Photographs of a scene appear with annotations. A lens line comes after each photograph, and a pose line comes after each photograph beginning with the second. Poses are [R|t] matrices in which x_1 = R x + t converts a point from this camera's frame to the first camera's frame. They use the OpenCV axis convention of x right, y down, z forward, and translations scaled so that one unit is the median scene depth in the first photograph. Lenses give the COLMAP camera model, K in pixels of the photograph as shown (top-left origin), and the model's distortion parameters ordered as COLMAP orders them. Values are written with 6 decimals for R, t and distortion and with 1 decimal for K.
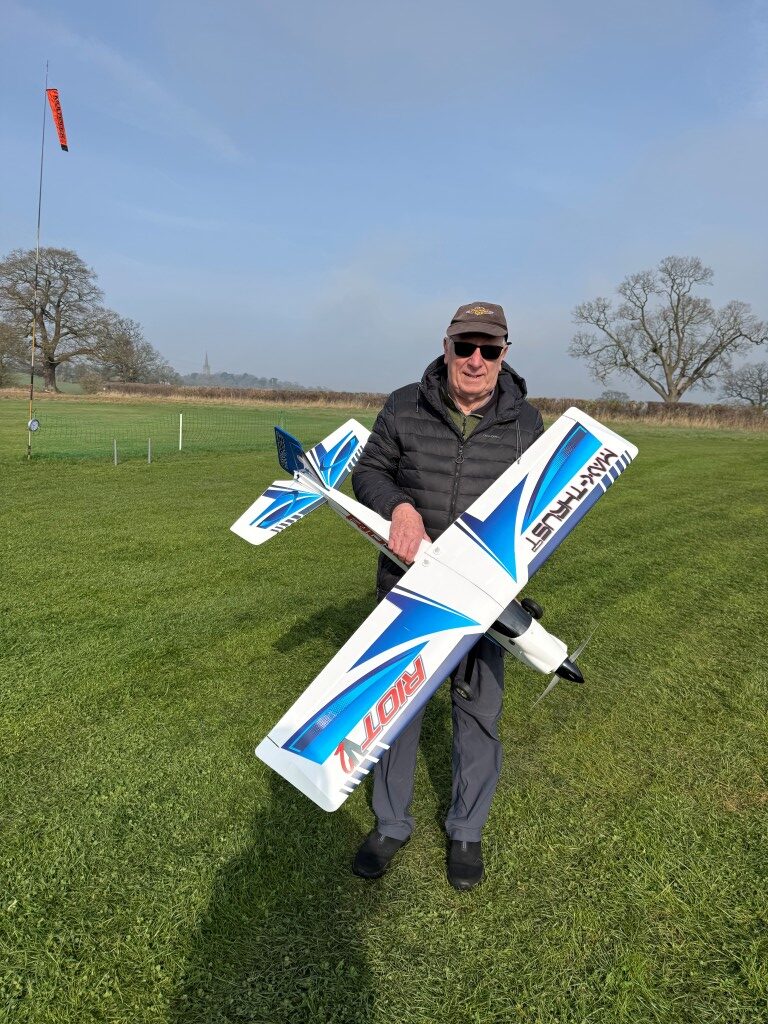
lens RADIAL K [[717.3, 0, 384.0], [0, 717.3, 521.1], [0, 0, 1]] dist [0.053784, -0.060286]
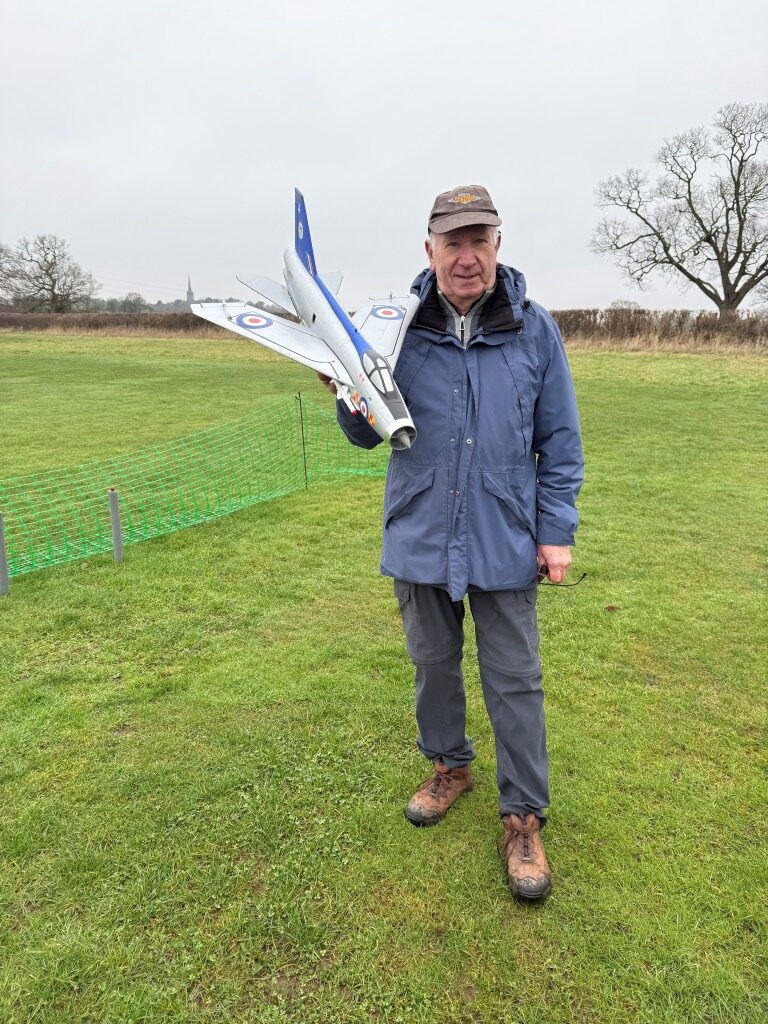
lens RADIAL K [[717.3, 0, 410.3], [0, 717.3, 498.6], [0, 0, 1]] dist [0.053784, -0.060286]
pose [[0.998105, -0.048795, 0.037479, 0.030186], [0.045865, 0.996097, 0.075416, -0.041451], [-0.041012, -0.073554, 0.996448, 0.251224]]
